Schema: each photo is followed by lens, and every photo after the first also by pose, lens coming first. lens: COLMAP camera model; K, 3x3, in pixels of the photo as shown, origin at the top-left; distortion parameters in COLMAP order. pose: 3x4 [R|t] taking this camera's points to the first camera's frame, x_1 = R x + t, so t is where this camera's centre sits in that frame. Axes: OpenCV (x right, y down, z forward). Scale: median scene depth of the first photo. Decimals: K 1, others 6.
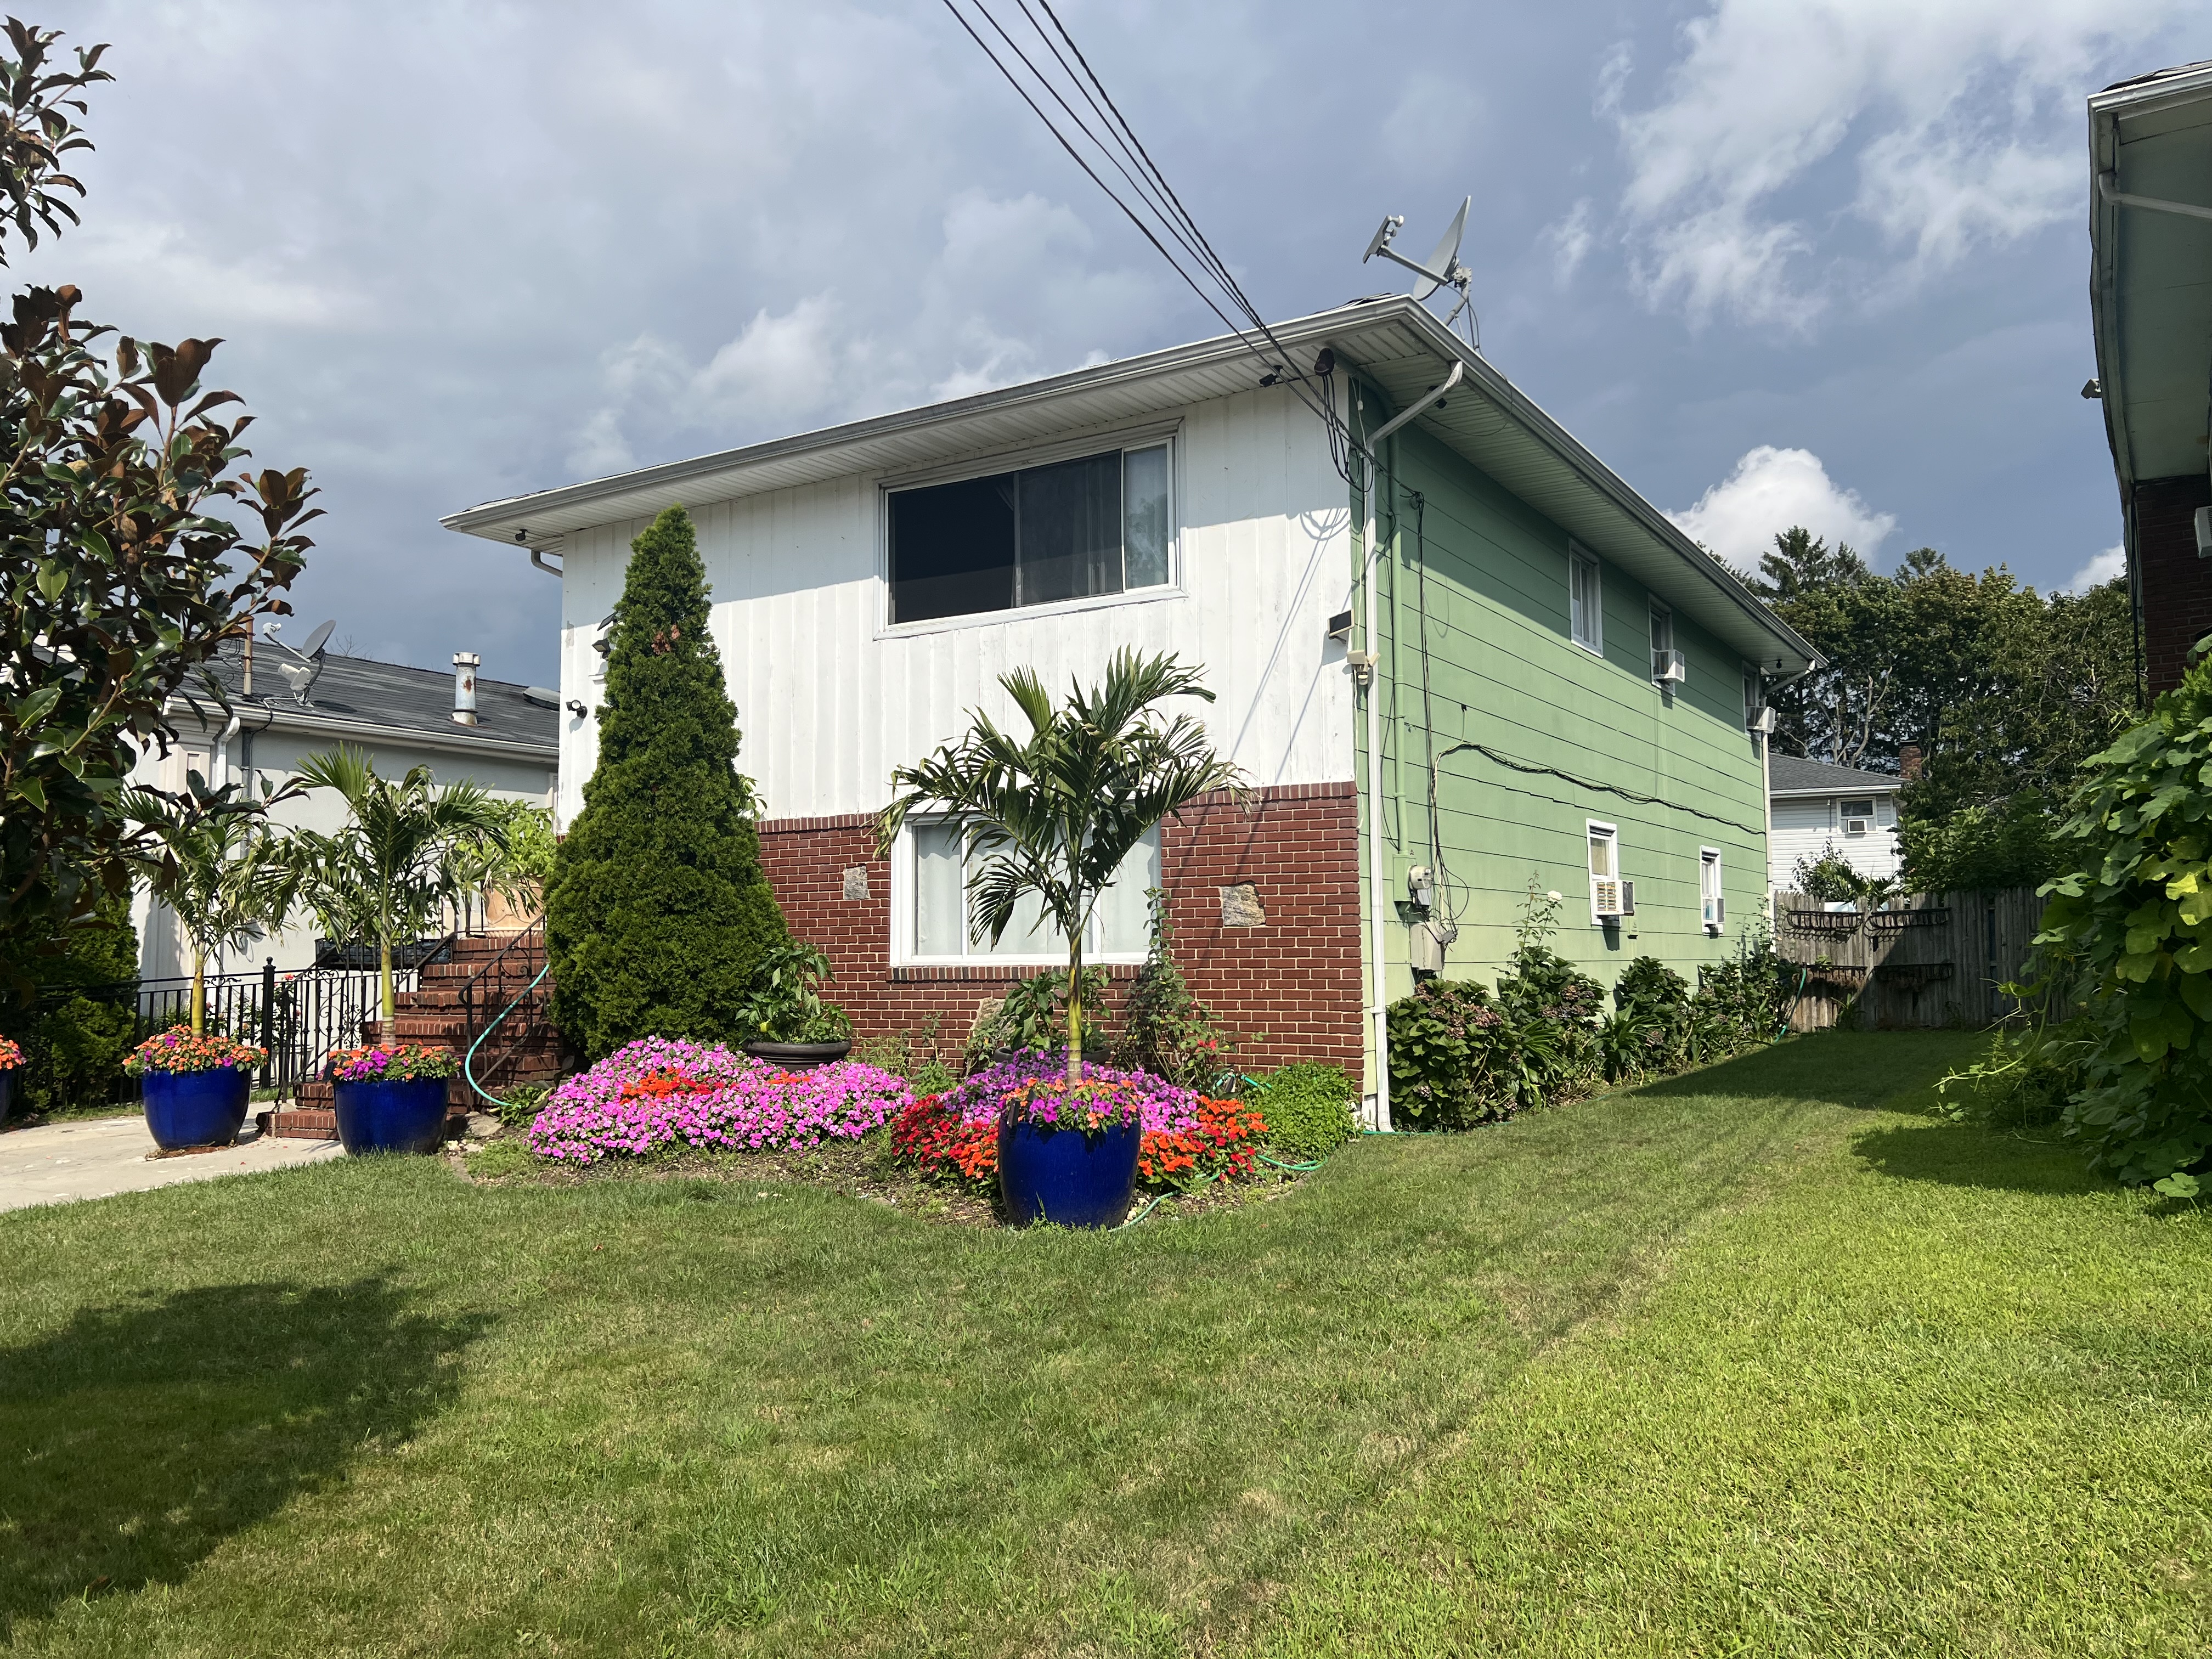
lens RADIAL K [[1650.3, 0, 1129.2], [0, 1650.3, 835.5], [0, 0, 1]] dist [0.090350, -0.073047]
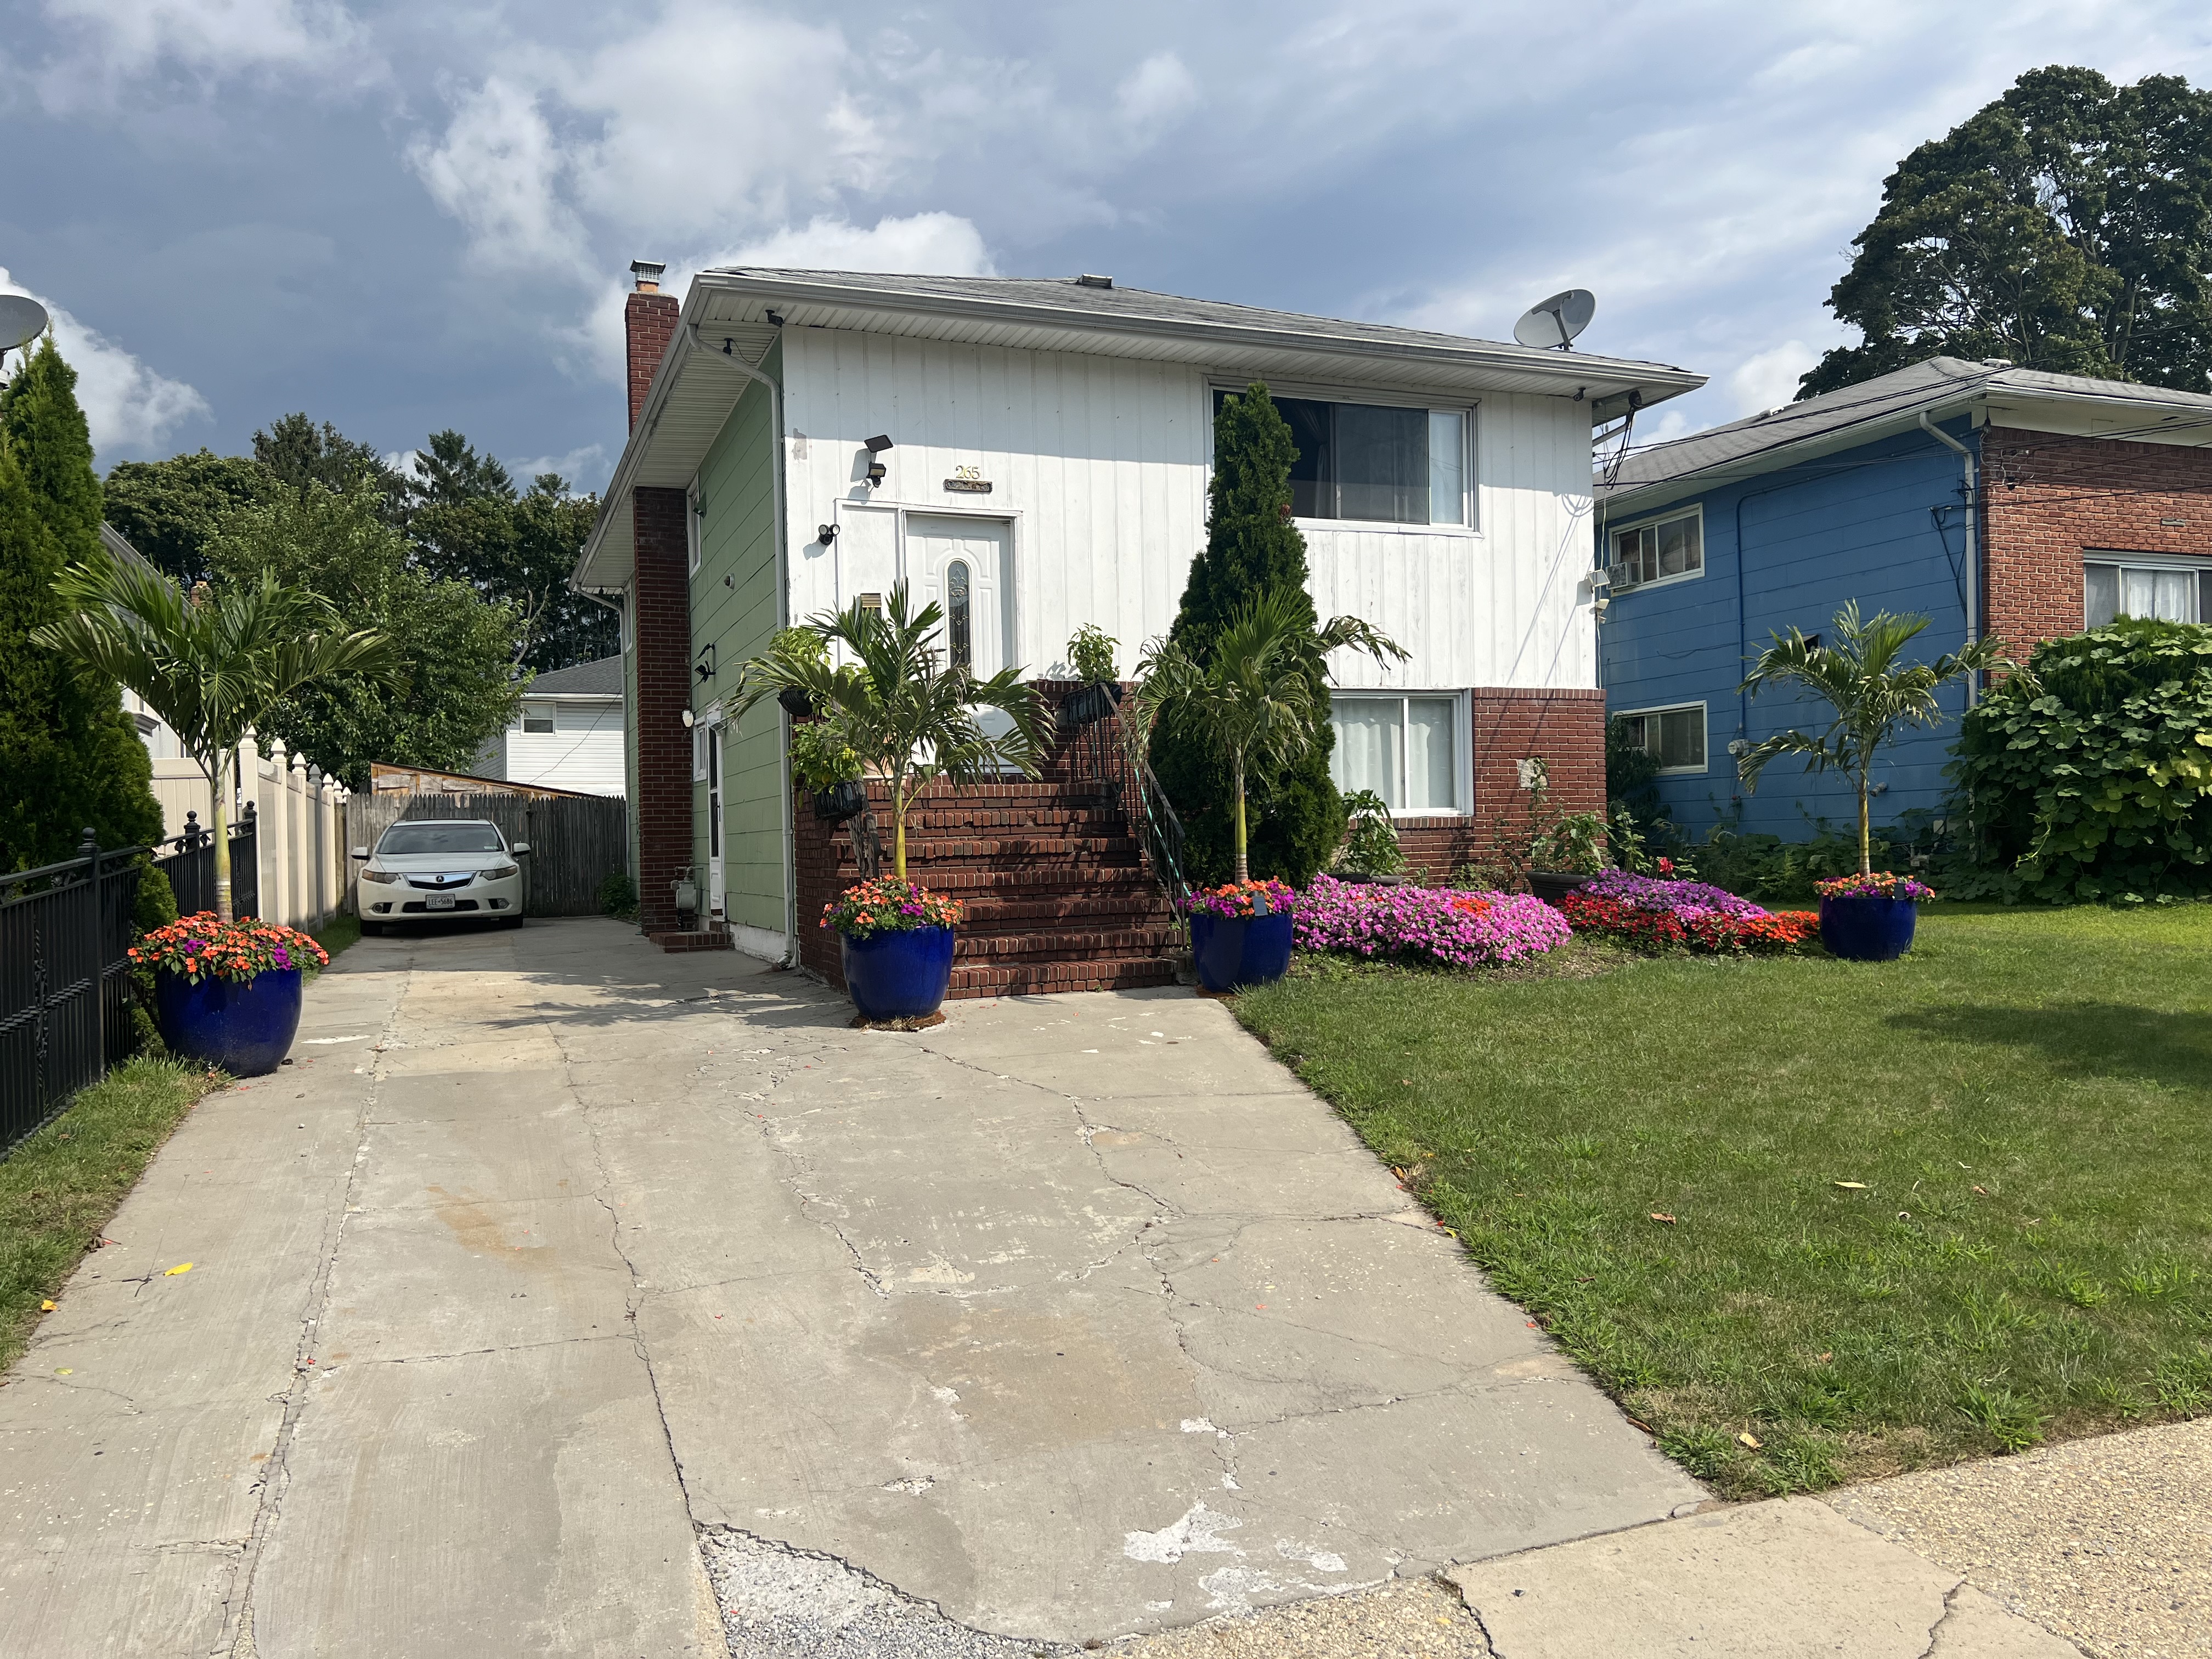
lens RADIAL K [[1650.5, 0, 1098.2], [0, 1650.5, 862.1], [0, 0, 1]] dist [0.078356, -0.042853]
pose [[0.597515, -0.011159, 0.801780, -1.465952], [-0.045690, 0.997805, 0.047936, 0.076895], [-0.800555, -0.065275, 0.595693, 0.523486]]
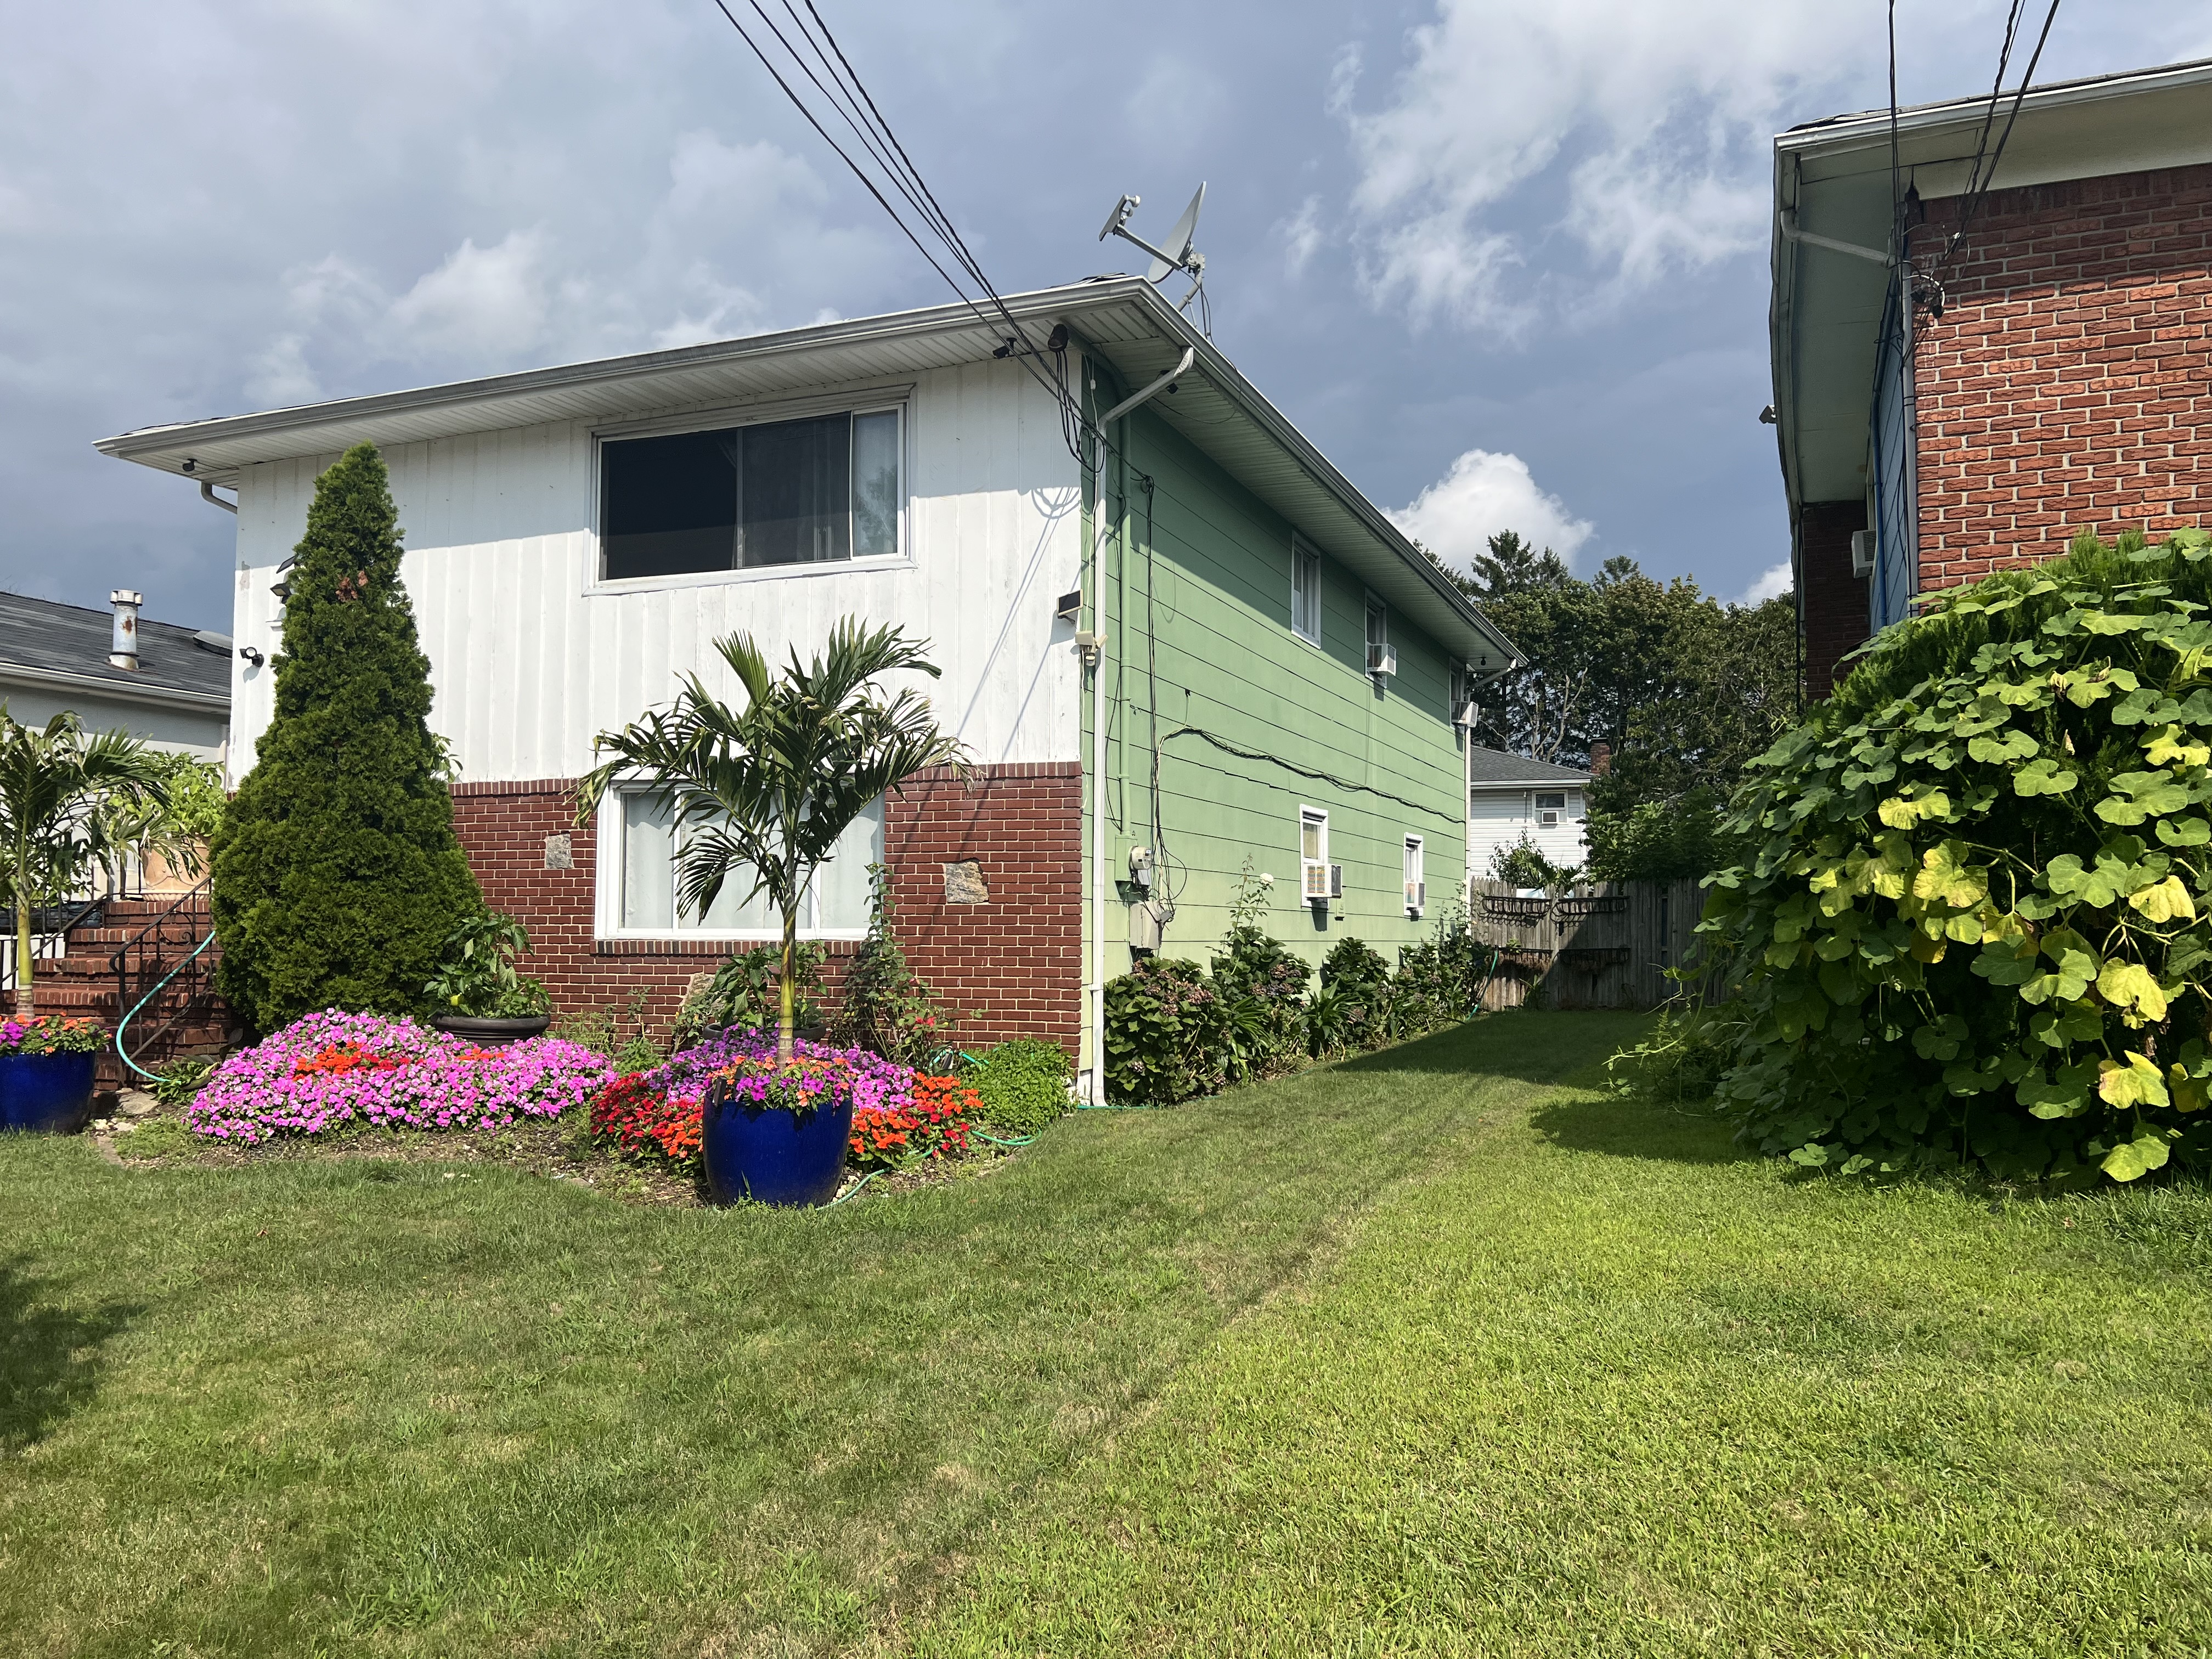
lens RADIAL K [[1650.5, 0, 1098.2], [0, 1650.5, 862.1], [0, 0, 1]] dist [0.078356, -0.042853]
pose [[0.989442, 0.021213, 0.143365, 0.005311], [-0.025578, 0.999262, 0.028670, -0.000618], [-0.142651, -0.032034, 0.989254, 0.002907]]
